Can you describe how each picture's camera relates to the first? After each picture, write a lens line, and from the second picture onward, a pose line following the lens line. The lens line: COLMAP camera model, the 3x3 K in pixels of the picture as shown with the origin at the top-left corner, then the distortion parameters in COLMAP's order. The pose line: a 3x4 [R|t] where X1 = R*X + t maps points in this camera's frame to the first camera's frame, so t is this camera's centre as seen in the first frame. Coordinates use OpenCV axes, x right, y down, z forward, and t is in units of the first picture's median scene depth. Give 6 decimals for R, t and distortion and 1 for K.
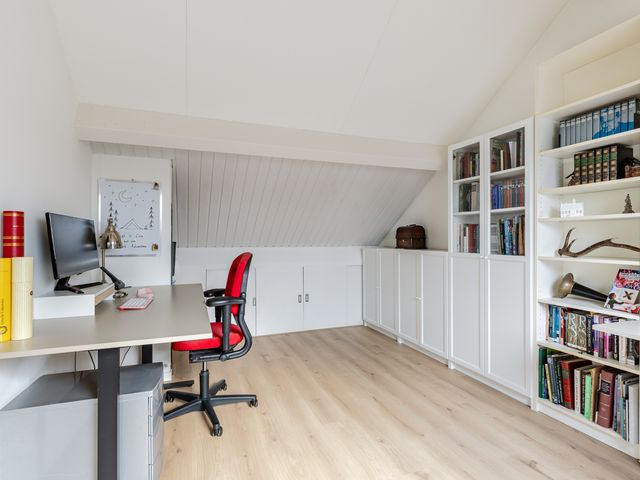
lens RADIAL K [[356.4, 0, 320.0], [0, 356.4, 240.0], [0, 0, 1]] dist [0.000856, -0.000028]
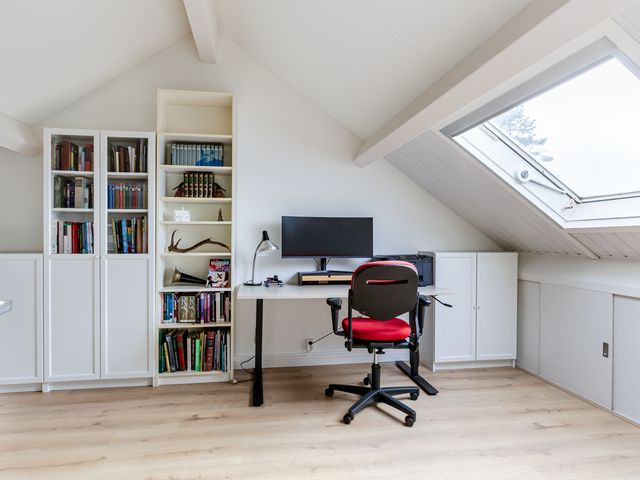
lens RADIAL K [[356.4, 0, 320.0], [0, 356.4, 240.0], [0, 0, 1]] dist [0.000856, -0.000028]
pose [[0.173429, -0.008716, 0.984808, -0.444095], [0.001224, 0.999962, 0.008634, -0.007057], [-0.984846, -0.000292, 0.173433, 0.274987]]
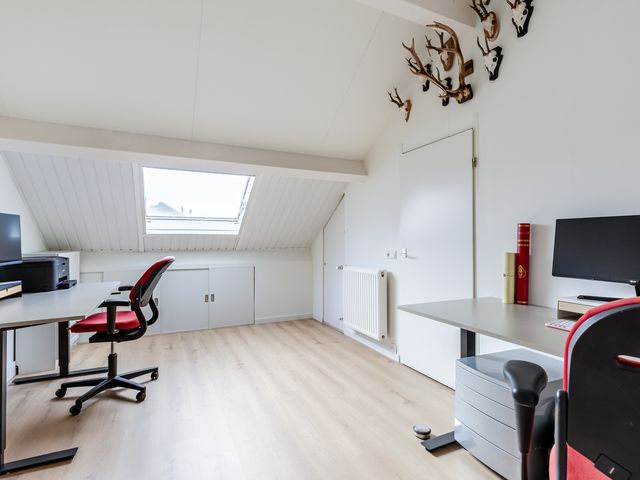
lens RADIAL K [[306.3, 0, 320.0], [0, 306.3, 240.0], [0, 0, 1]] dist [-0.000021, 0.000011]
pose [[-0.995307, -0.000845, -0.096761, 0.044645], [-0.001285, 0.999989, 0.004478, -0.009337], [0.096756, 0.004582, -0.995298, 1.350177]]
